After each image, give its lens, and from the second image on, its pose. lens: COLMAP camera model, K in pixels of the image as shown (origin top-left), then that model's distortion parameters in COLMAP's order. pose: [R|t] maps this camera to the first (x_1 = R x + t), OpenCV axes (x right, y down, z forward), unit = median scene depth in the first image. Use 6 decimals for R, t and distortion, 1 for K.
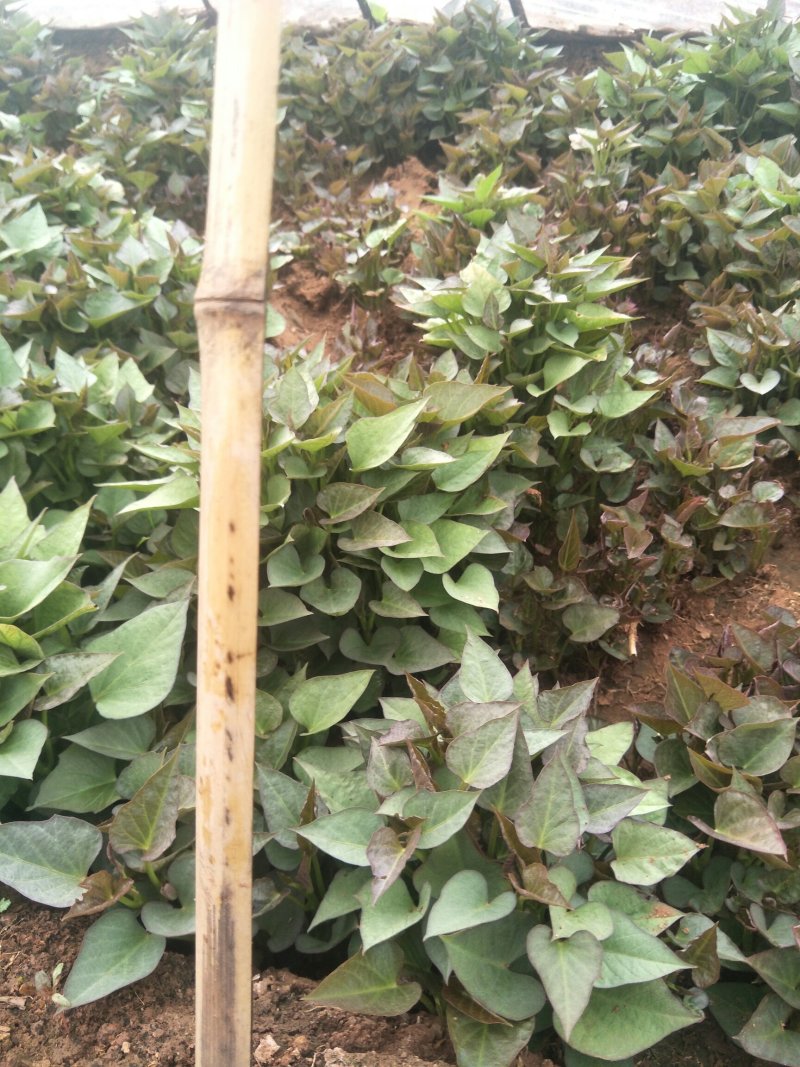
lens RADIAL K [[908.2, 0, 400.0], [0, 908.2, 515.2], [0, 0, 1]] dist [-0.006147, 0.005510]
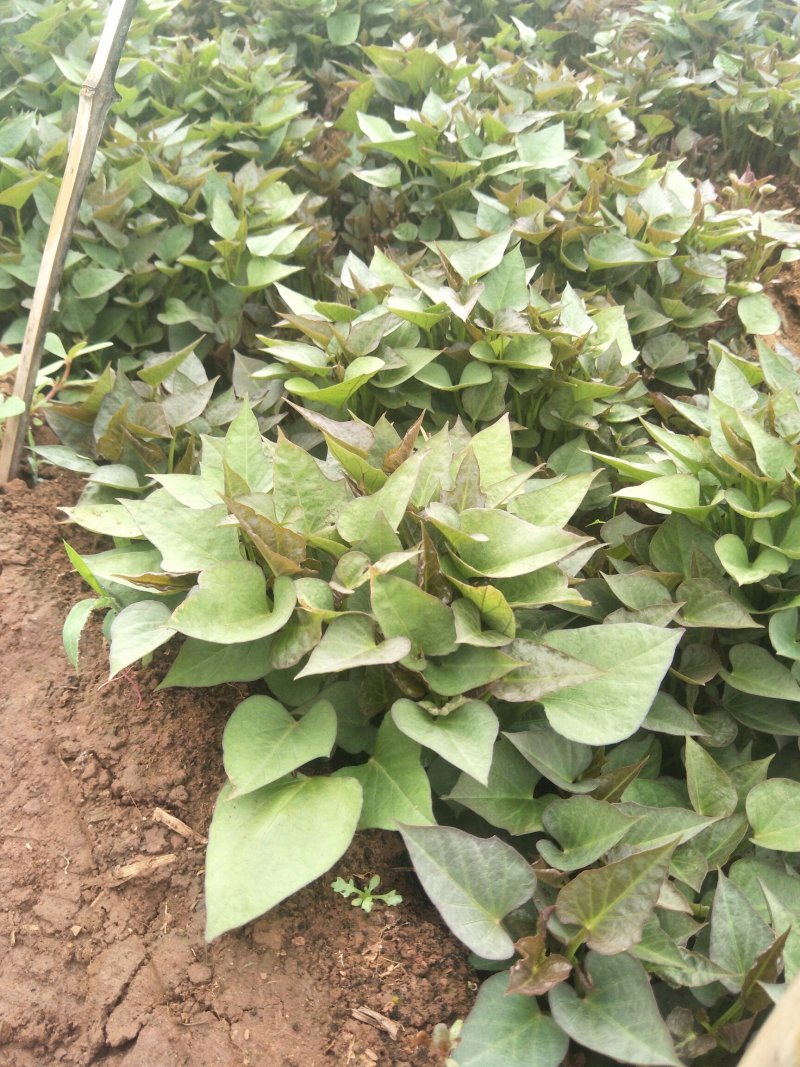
lens RADIAL K [[921.7, 0, 436.4], [0, 921.7, 529.0], [0, 0, 1]] dist [0.043364, -0.091992]
pose [[0.895316, 0.355380, -0.268540, -0.116884], [-0.344370, 0.934631, 0.088737, 0.004619], [0.282522, 0.013029, 0.959172, 0.066730]]
